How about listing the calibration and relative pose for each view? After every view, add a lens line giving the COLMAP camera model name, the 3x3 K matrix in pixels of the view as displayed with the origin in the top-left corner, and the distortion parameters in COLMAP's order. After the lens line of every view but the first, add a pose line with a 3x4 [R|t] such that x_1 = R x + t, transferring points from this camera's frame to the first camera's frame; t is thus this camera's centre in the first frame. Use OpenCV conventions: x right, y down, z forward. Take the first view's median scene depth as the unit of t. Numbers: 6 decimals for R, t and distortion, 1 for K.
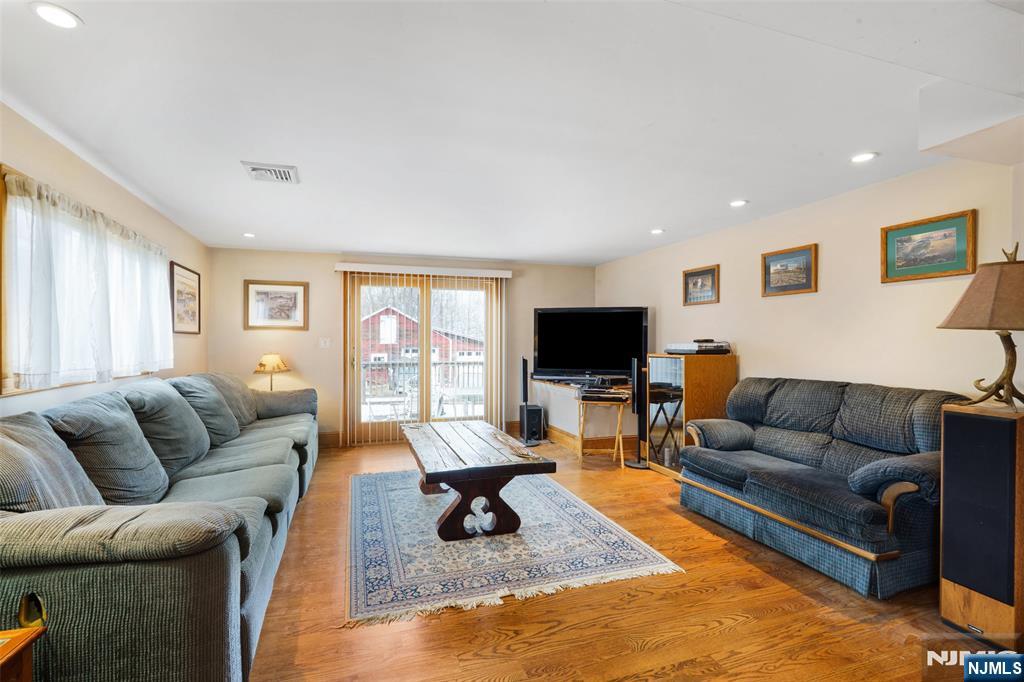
lens RADIAL K [[470.2, 0, 512.0], [0, 470.2, 341.0], [0, 0, 1]] dist [-0.000141, 0.000121]
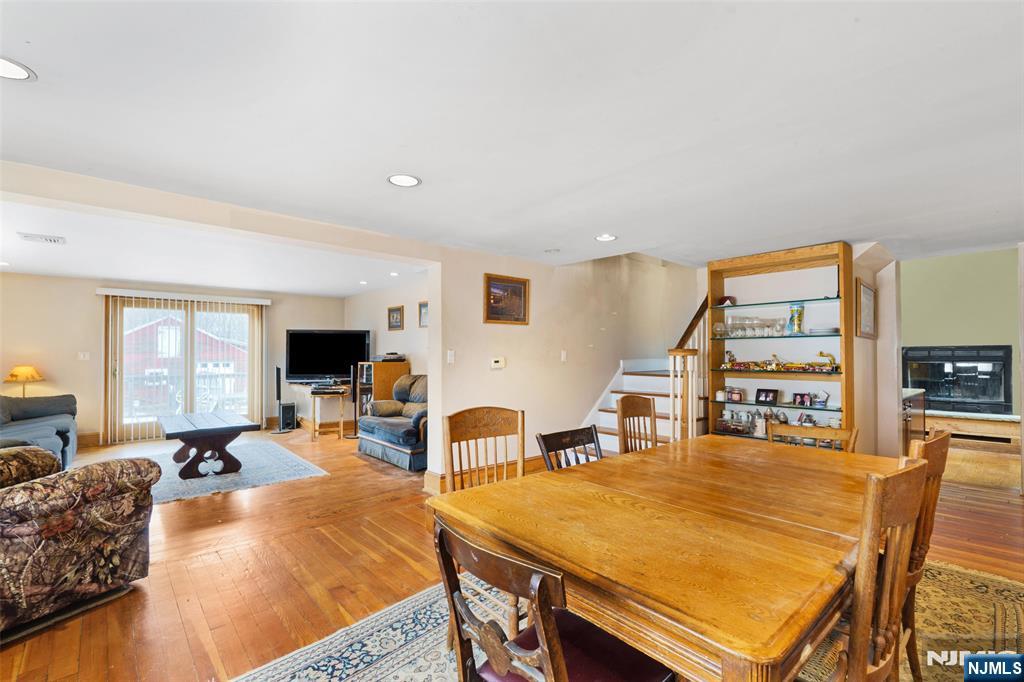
lens RADIAL K [[452.7, 0, 513.8], [0, 452.7, 348.5], [0, 0, 1]] dist [0.000031, 0.000315]
pose [[0.924861, 0.002389, 0.380299, 0.174775], [0.002329, 0.999926, -0.011946, 0.001437], [-0.380299, 0.011934, 0.924787, -0.484649]]
